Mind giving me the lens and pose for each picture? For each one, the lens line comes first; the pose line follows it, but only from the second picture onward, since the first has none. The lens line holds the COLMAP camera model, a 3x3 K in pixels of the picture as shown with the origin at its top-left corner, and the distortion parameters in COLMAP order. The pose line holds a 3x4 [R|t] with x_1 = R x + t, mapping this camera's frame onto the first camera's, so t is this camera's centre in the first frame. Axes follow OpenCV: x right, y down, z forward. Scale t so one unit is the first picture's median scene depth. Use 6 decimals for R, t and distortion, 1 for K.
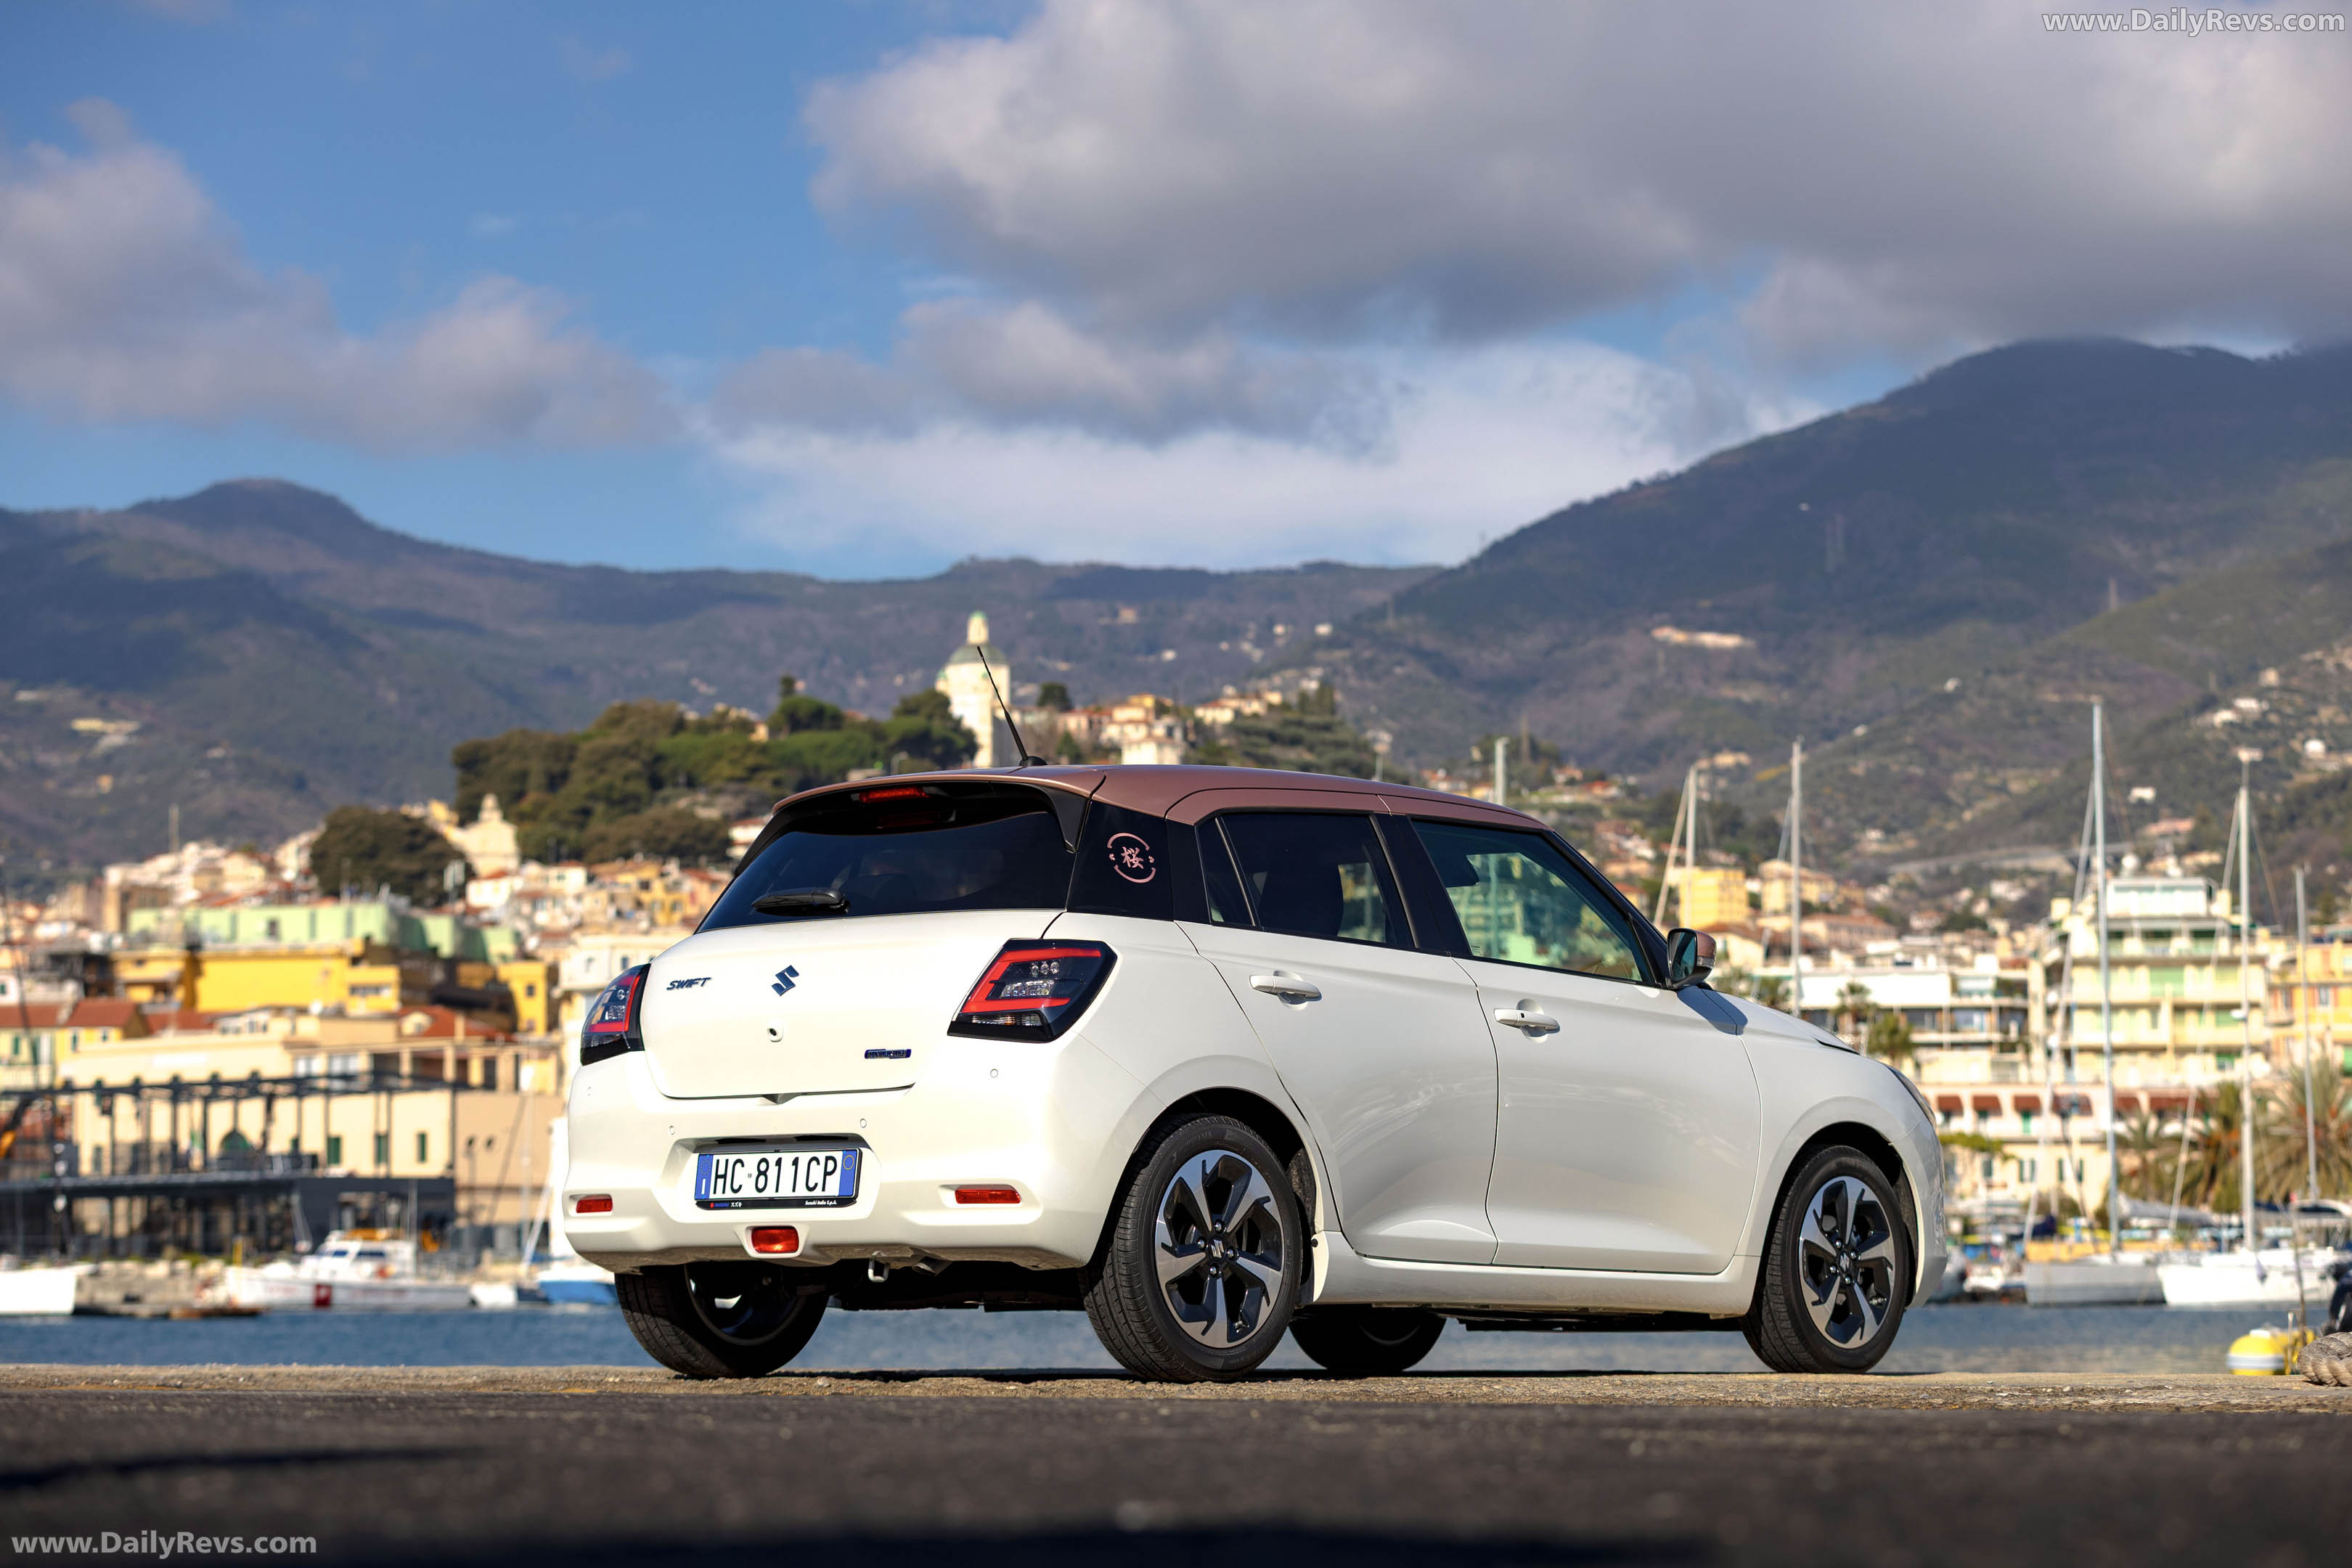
lens RADIAL K [[5192.7, 0, 1176.0], [0, 5192.7, 784.0], [0, 0, 1]] dist [-0.021391, -0.265907]
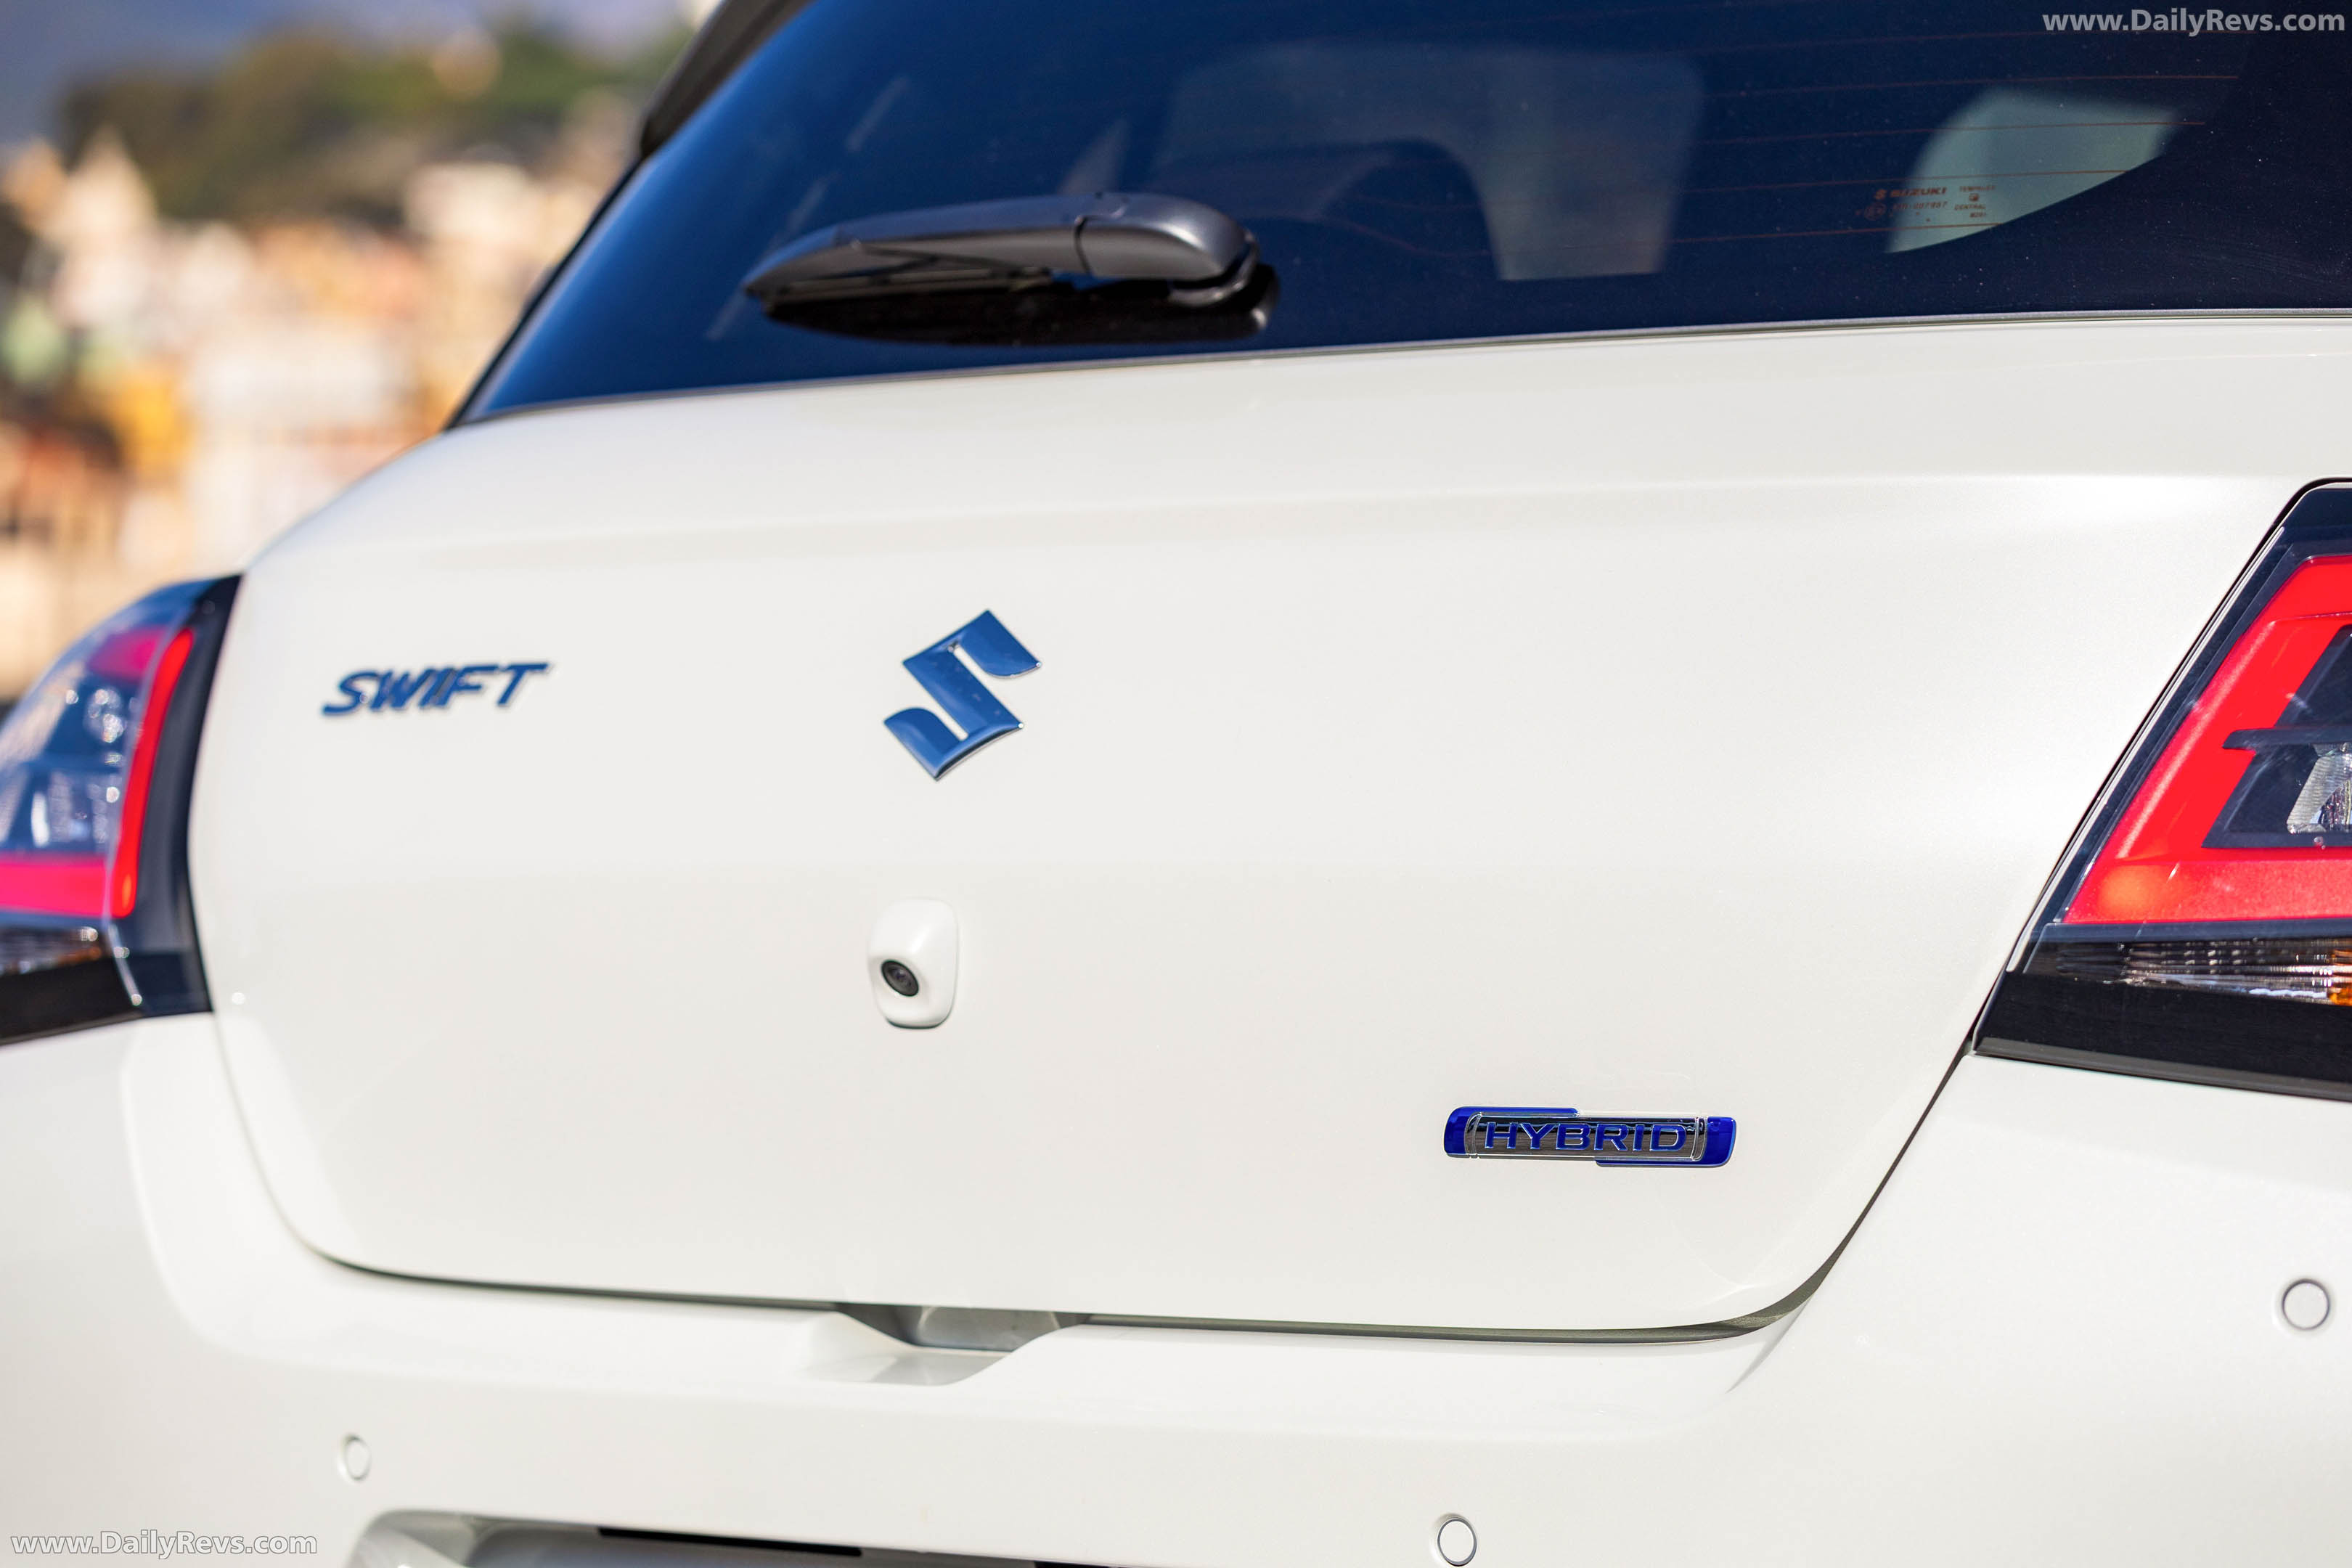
lens RADIAL K [[6899.5, 0, 1176.0], [0, 6899.5, 784.0], [0, 0, 1]] dist [-0.029718, -0.533101]
pose [[0.999862, 0.000173, 0.016587, -0.074441], [-0.001779, 0.995300, 0.096821, 0.017881], [-0.016492, -0.096837, 0.995164, 0.783934]]
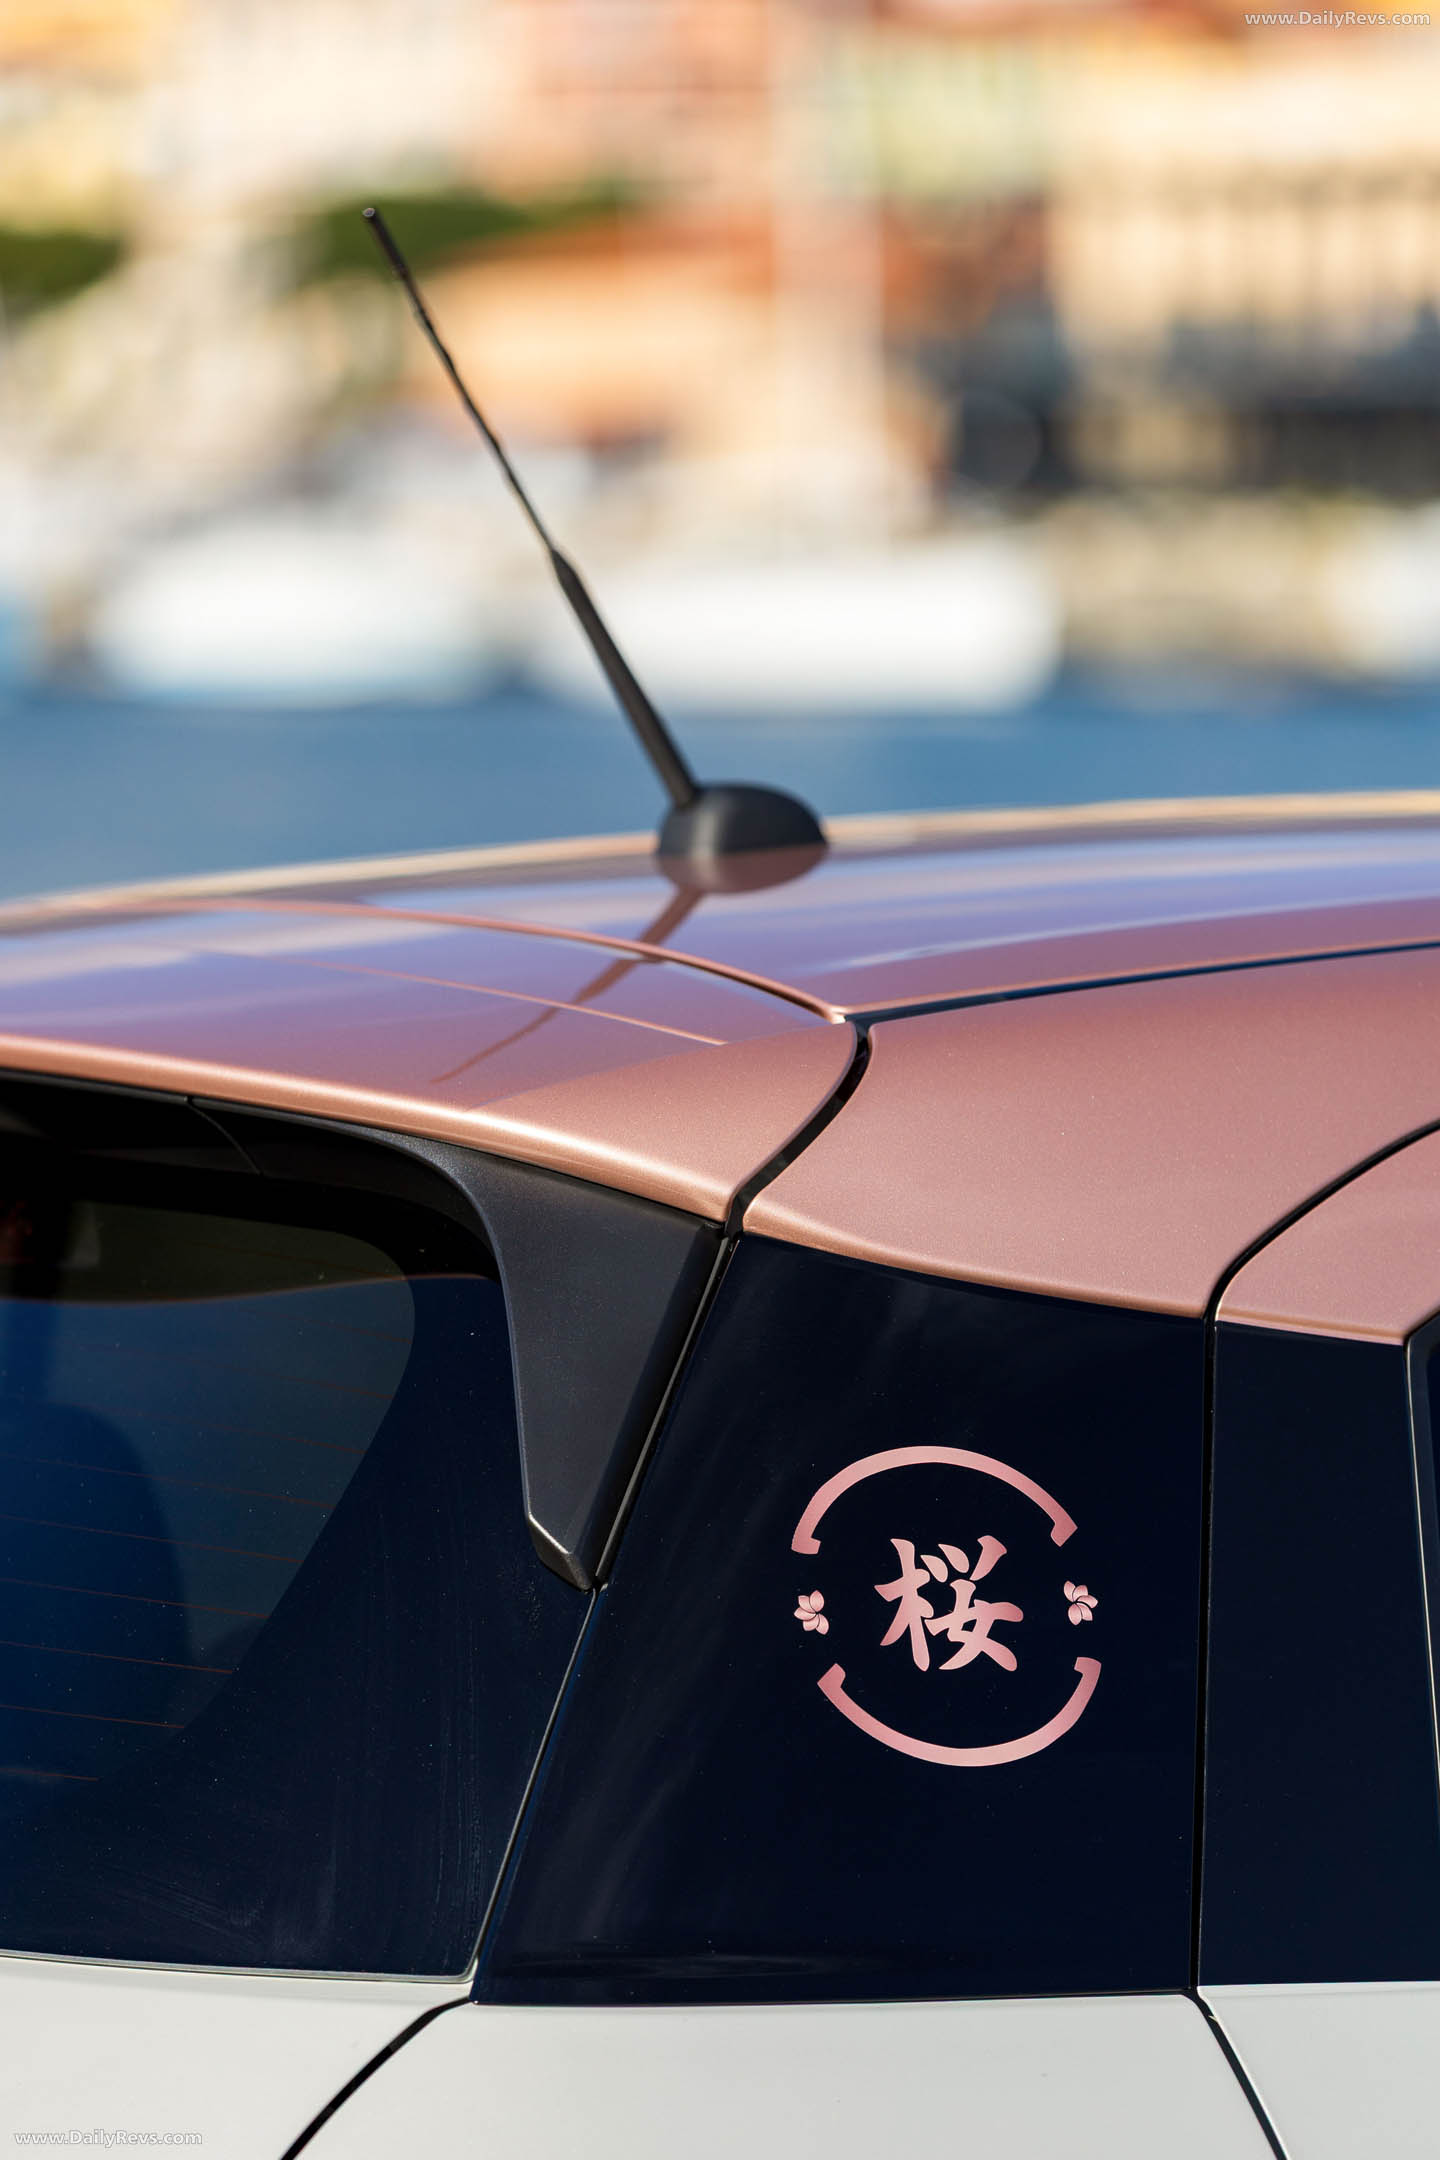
lens RADIAL K [[10706.7, 0, 720.0], [0, 10706.7, 1080.0], [0, 0, 1]] dist [-0.050828, 3.104147]
pose [[0.966284, 0.012929, -0.257156, 0.075287], [0.026227, 0.988602, 0.148253, -0.055582], [0.256141, -0.149999, 0.954930, 0.699512]]
